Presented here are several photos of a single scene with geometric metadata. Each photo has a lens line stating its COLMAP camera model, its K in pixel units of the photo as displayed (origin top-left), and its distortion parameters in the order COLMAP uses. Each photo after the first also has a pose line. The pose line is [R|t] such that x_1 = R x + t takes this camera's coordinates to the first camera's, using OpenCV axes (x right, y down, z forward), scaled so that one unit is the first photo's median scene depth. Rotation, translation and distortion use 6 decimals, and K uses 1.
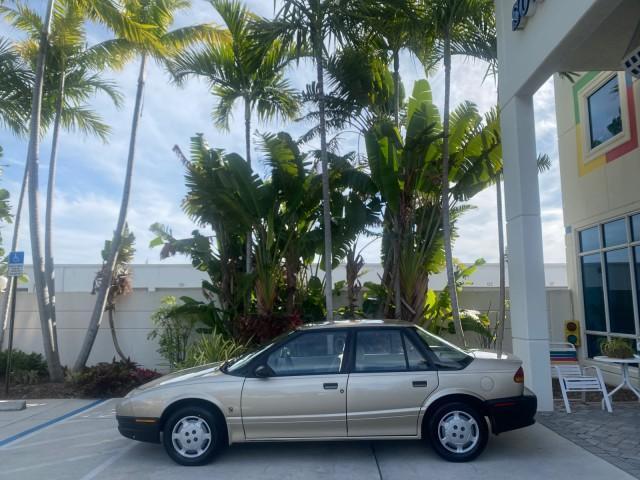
lens RADIAL K [[490.6, 0, 318.5], [0, 490.6, 236.7], [0, 0, 1]] dist [0.034716, -0.038530]
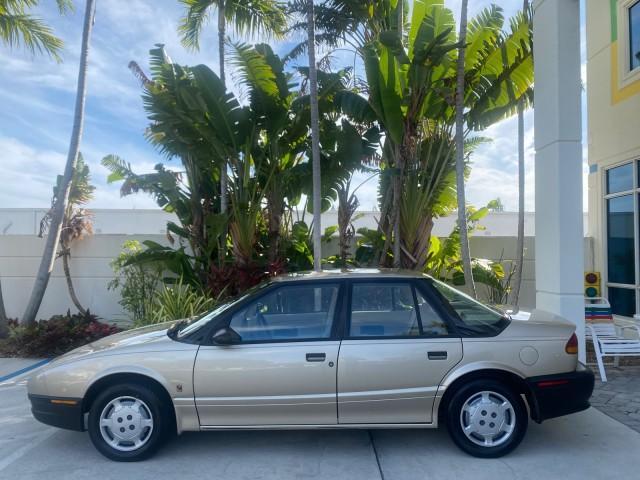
lens RADIAL K [[490.6, 0, 316.8], [0, 490.6, 236.4], [0, 0, 1]] dist [0.034716, -0.038530]
pose [[0.999826, 0.008532, 0.016593, 0.006312], [-0.010148, 0.994947, 0.099887, 0.025979], [-0.015657, -0.100038, 0.994860, 0.147958]]
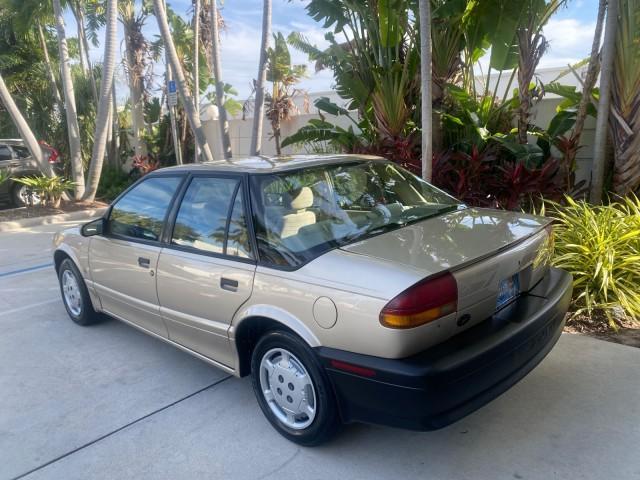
lens RADIAL K [[490.6, 0, 319.1], [0, 490.6, 236.0], [0, 0, 1]] dist [0.034716, -0.038530]
pose [[0.752706, 0.115946, -0.648067, 0.305188], [0.119022, 0.944184, 0.307165, 0.053590], [0.647509, -0.308339, 0.696893, 0.365889]]
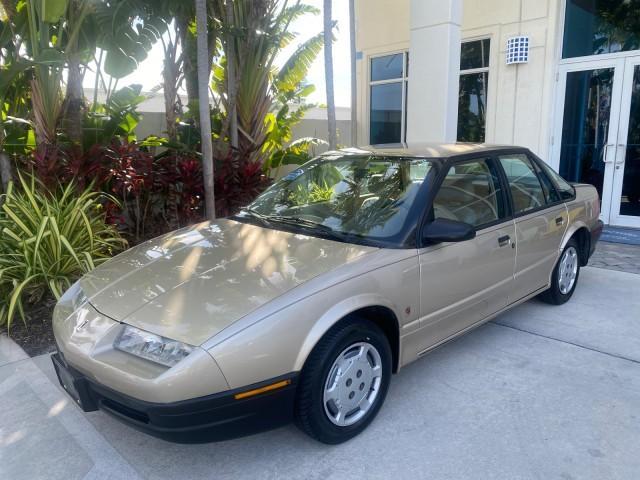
lens RADIAL K [[490.6, 0, 320.5], [0, 490.6, 240.4], [0, 0, 1]] dist [0.034716, -0.038530]
pose [[0.695389, -0.138020, 0.705255, -0.301483], [-0.094392, 0.955338, 0.280034, 0.075257], [-0.712407, -0.261303, 0.651304, 0.385410]]
